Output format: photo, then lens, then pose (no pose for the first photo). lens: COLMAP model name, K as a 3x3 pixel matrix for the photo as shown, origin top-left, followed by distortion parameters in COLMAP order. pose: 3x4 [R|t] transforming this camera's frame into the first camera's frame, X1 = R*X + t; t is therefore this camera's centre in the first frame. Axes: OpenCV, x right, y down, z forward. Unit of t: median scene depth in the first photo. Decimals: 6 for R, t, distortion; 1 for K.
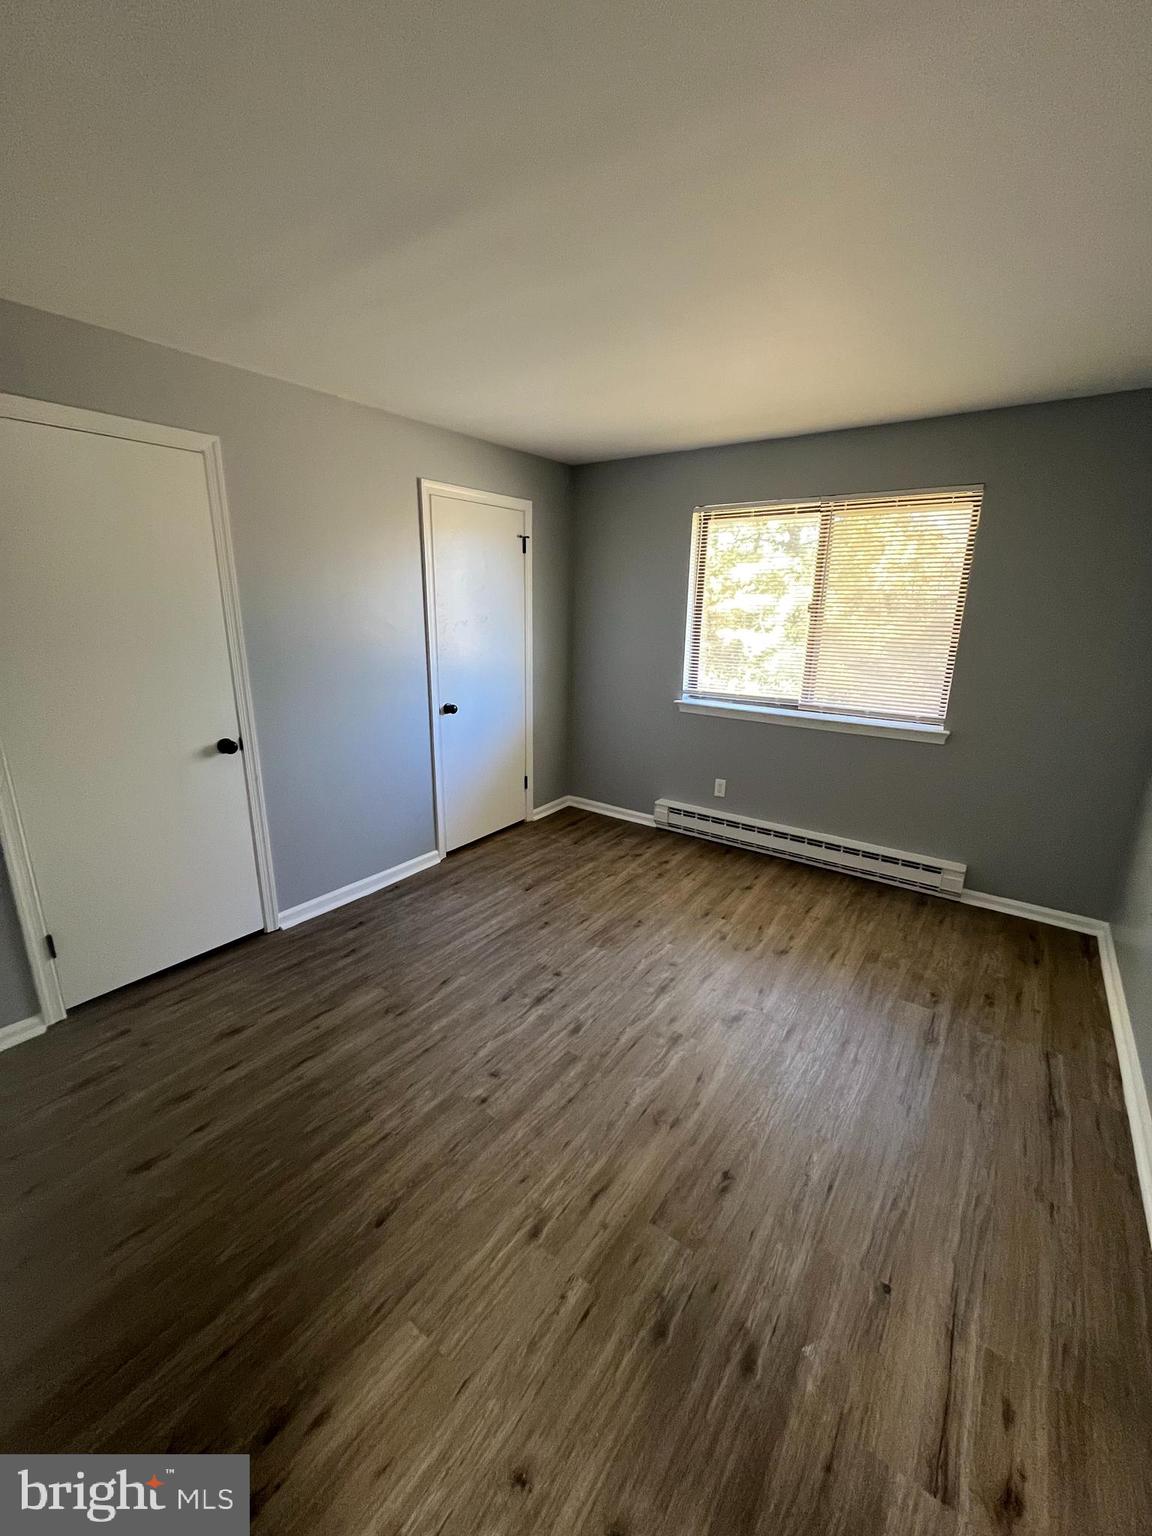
lens RADIAL K [[619.8, 0, 573.2], [0, 619.8, 765.1], [0, 0, 1]] dist [-0.001056, -0.000480]
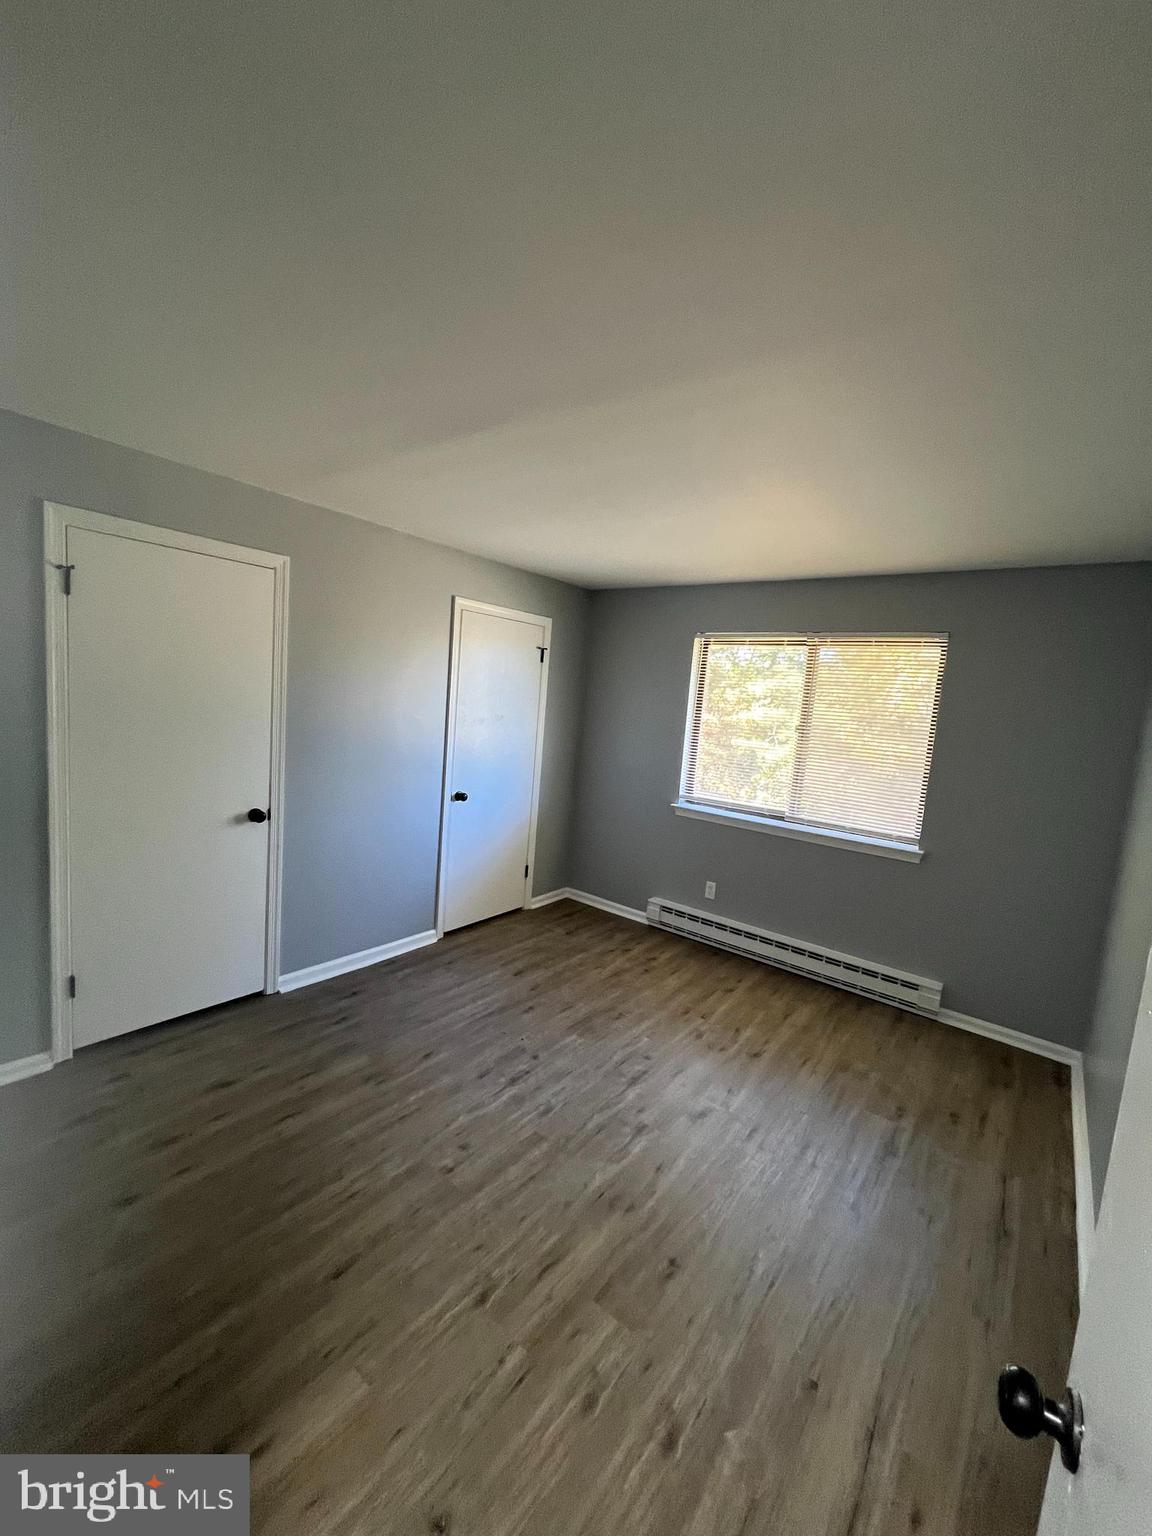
lens RADIAL K [[619.5, 0, 574.2], [0, 619.5, 766.3], [0, 0, 1]] dist [-0.002000, 0.000216]
pose [[0.997089, 0.070599, -0.028793, 0.039646], [-0.074147, 0.985832, -0.150459, 0.008024], [0.017763, 0.152156, 0.988197, -0.112764]]
